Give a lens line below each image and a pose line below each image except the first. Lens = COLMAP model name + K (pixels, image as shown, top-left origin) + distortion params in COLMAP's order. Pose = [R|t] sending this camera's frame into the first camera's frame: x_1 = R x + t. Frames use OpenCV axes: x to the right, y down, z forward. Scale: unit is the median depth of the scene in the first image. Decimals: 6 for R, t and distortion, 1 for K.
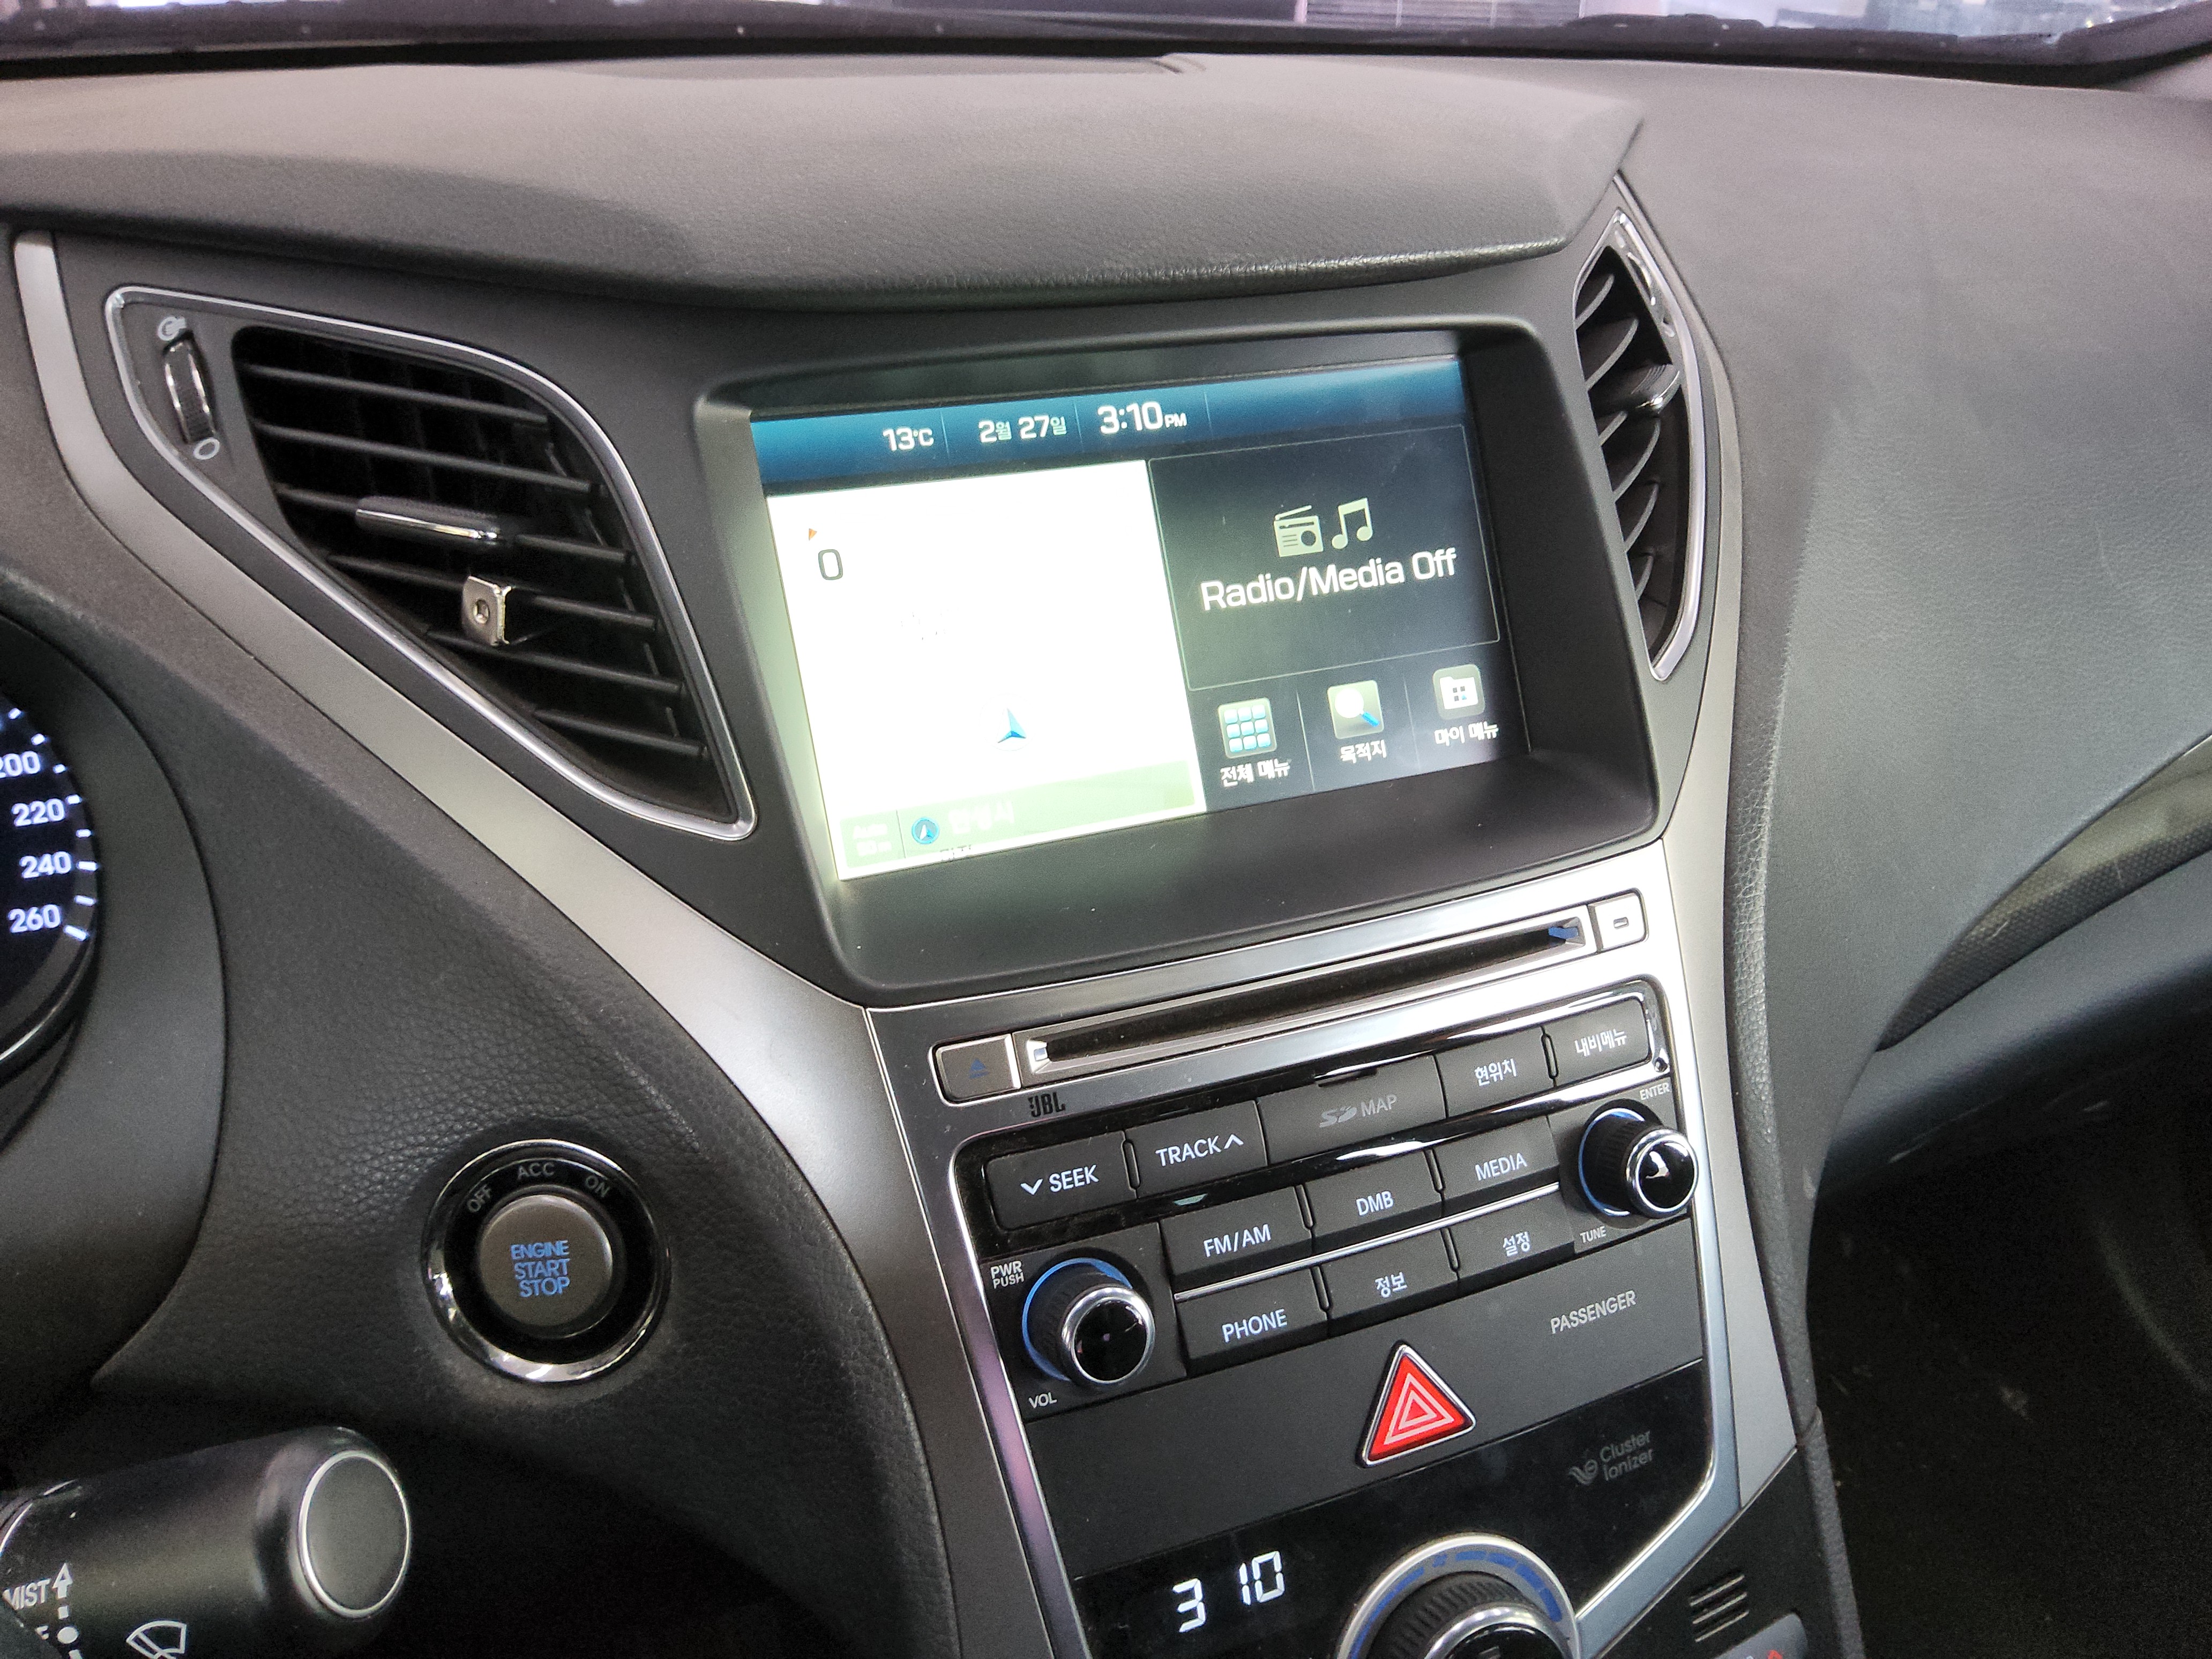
lens RADIAL K [[1706.2, 0, 1109.0], [0, 1706.2, 820.7], [0, 0, 1]] dist [0.047493, -0.088091]
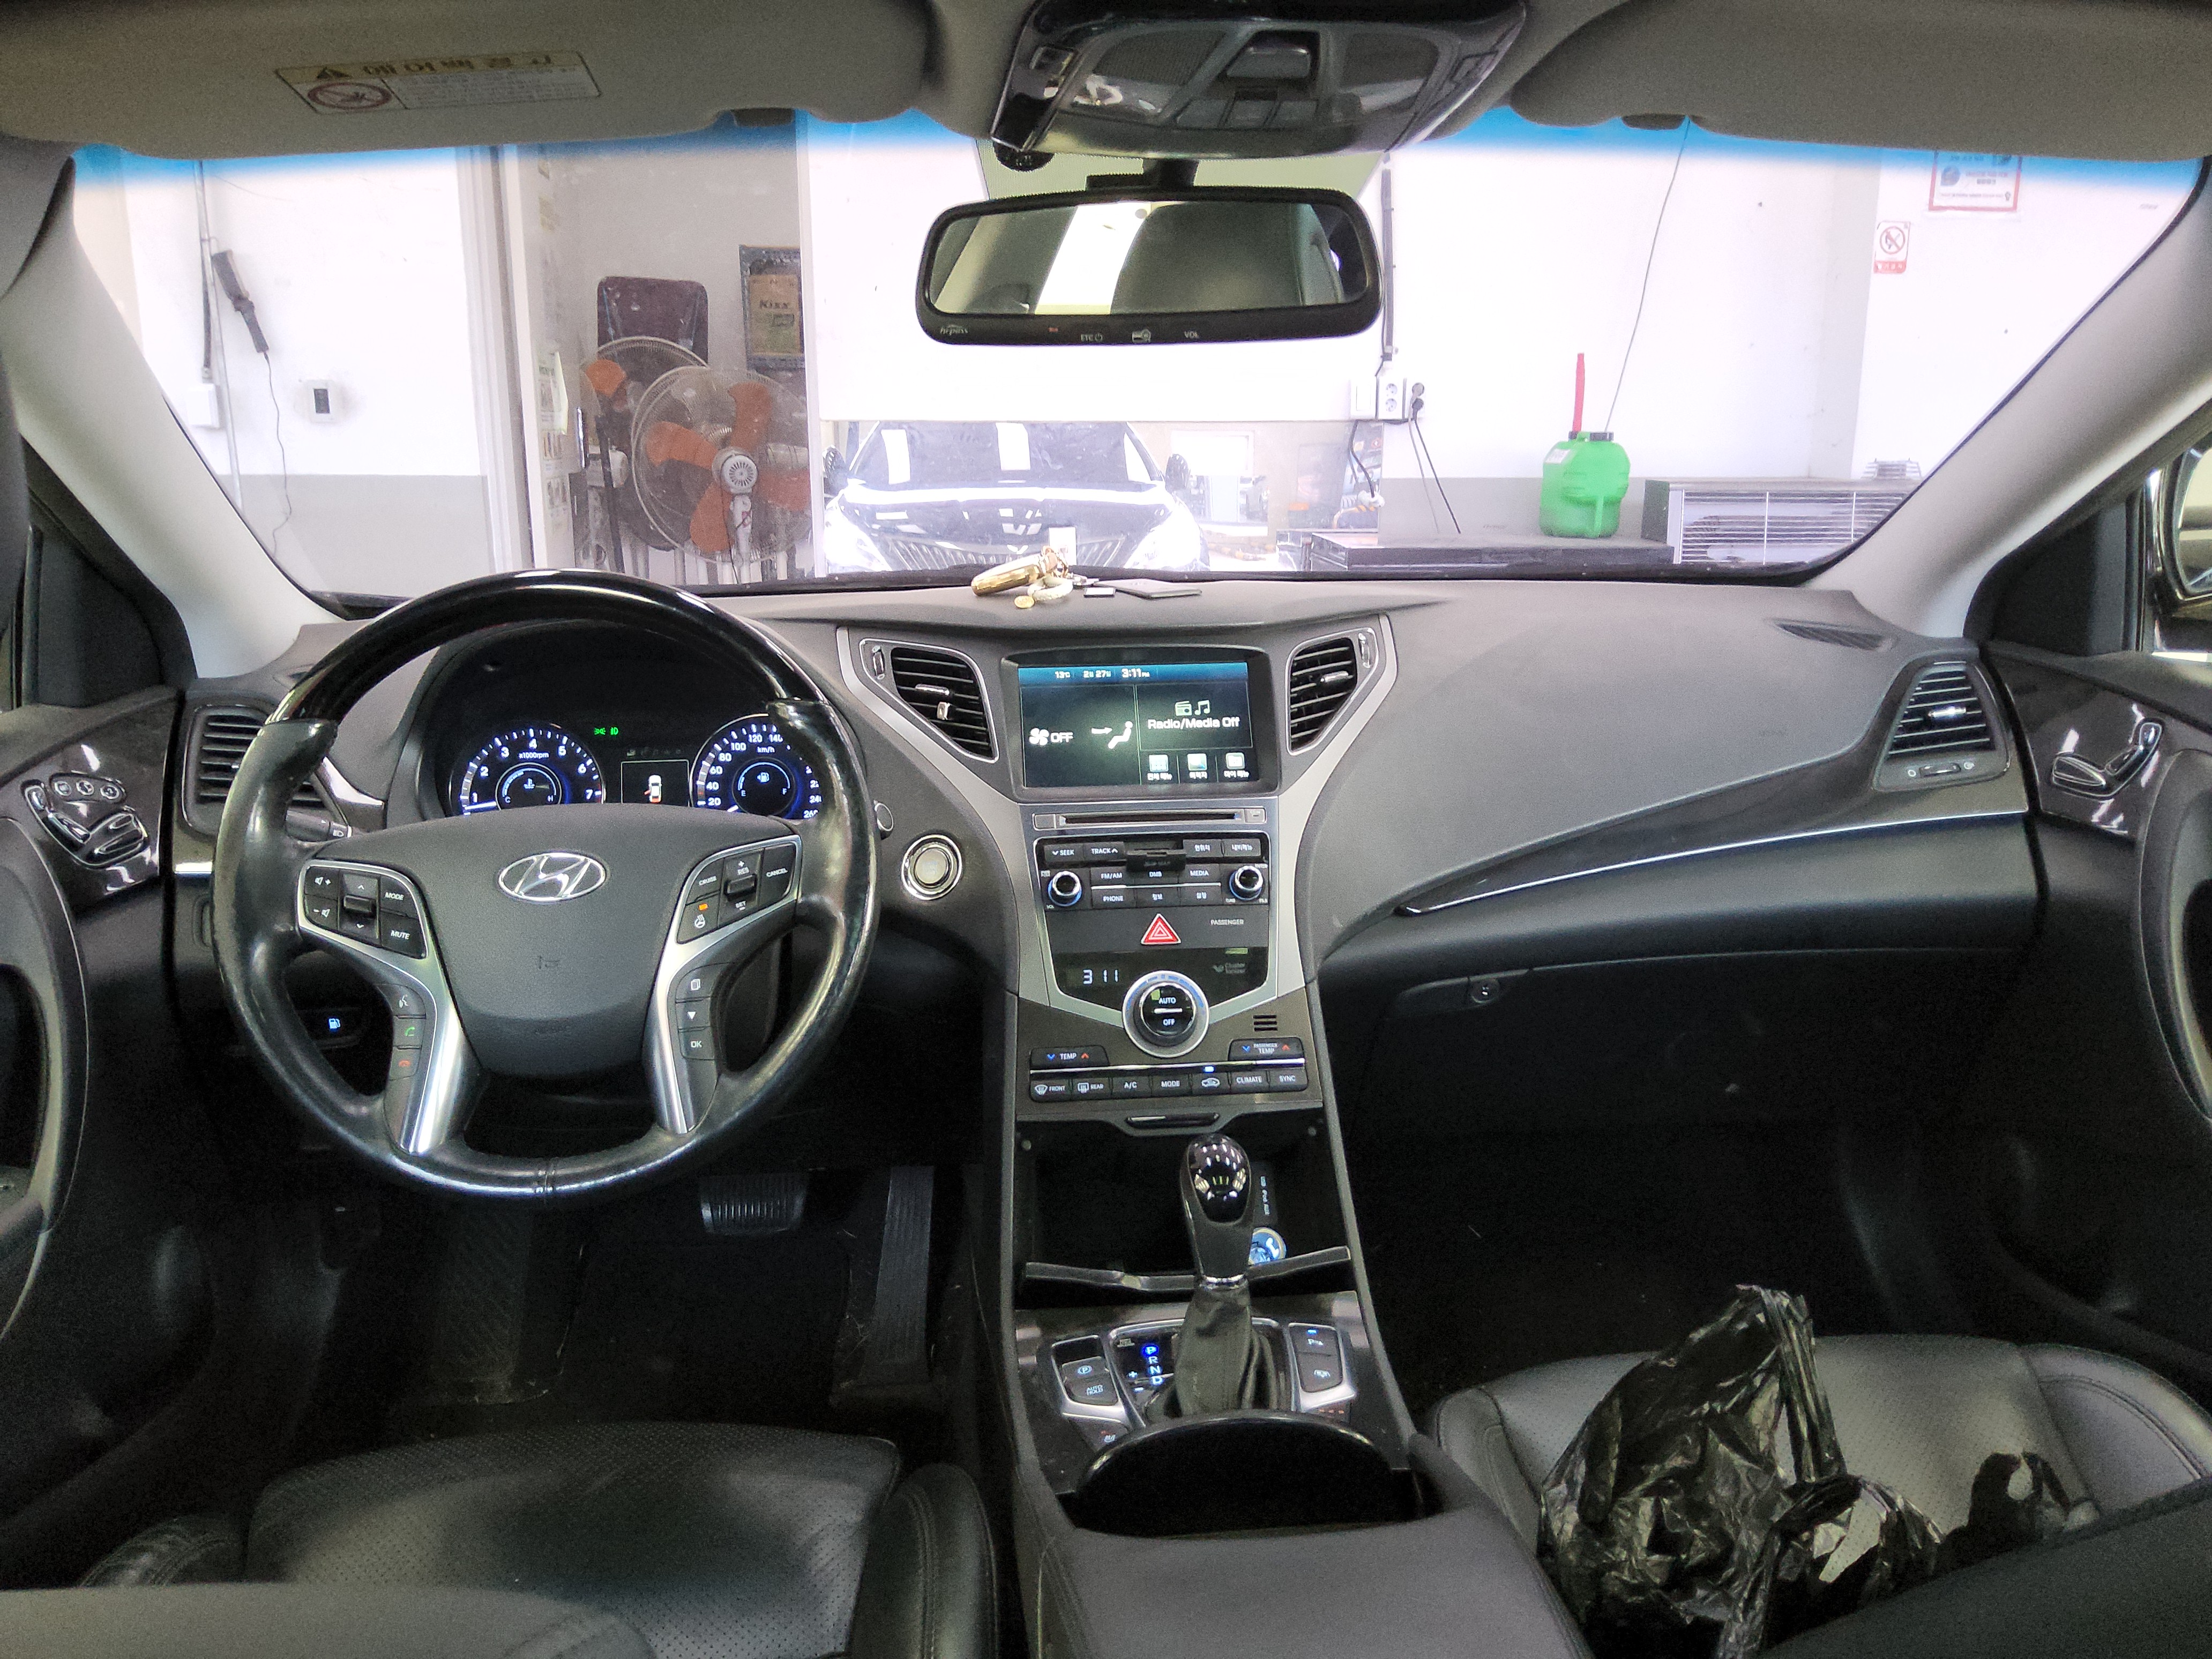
lens RADIAL K [[1706.2, 0, 1162.4], [0, 1706.2, 772.2], [0, 0, 1]] dist [0.047493, -0.088091]
pose [[0.959615, 0.016632, -0.280824, 1.076984], [-0.104487, 0.947912, -0.300906, 1.009944], [0.261192, 0.318097, 0.911369, -2.099306]]
